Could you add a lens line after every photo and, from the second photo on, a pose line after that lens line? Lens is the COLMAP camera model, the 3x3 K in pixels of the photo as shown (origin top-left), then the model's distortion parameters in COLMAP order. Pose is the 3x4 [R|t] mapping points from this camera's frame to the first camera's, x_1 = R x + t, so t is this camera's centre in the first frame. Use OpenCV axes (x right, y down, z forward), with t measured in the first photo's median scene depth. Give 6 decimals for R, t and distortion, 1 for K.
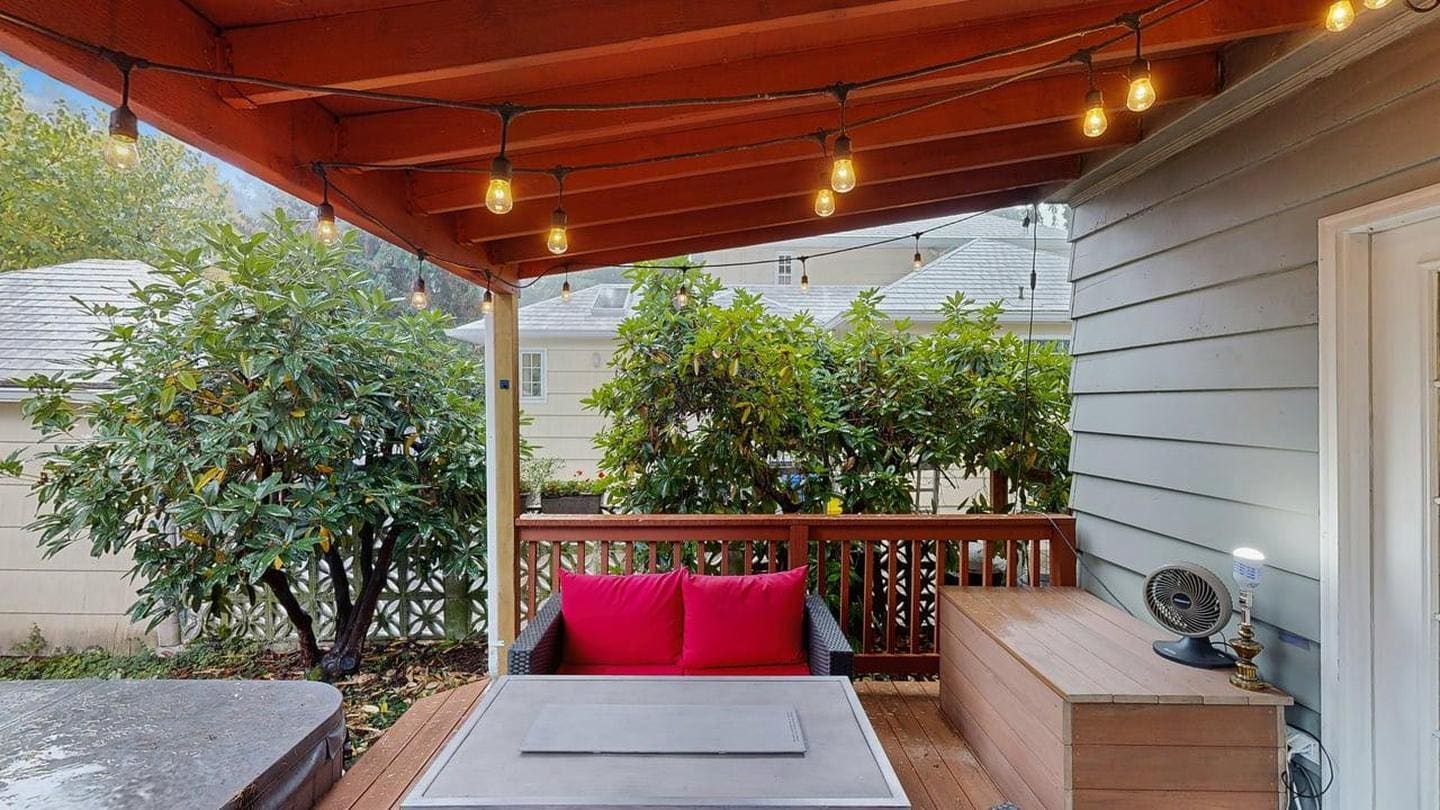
lens RADIAL K [[630.3, 0, 714.9], [0, 630.3, 400.1], [0, 0, 1]] dist [-0.001207, -0.000106]
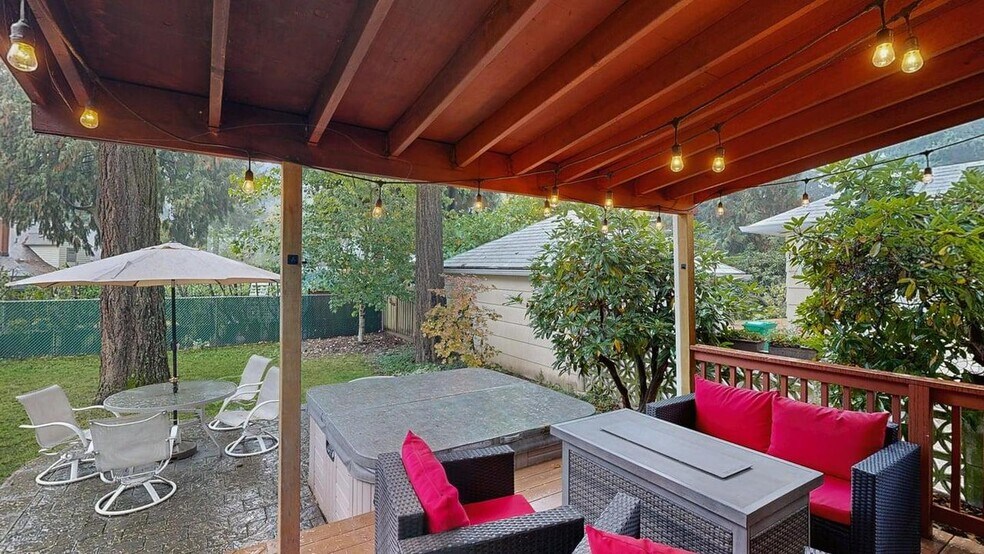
lens RADIAL K [[428.0, 0, 491.6], [0, 428.0, 281.4], [0, 0, 1]] dist [0.000304, 0.000034]
pose [[0.550992, 0.015604, -0.834364, 0.289018], [-0.003831, 0.999862, 0.016169, -0.000988], [0.834502, -0.005713, 0.550976, -0.070764]]
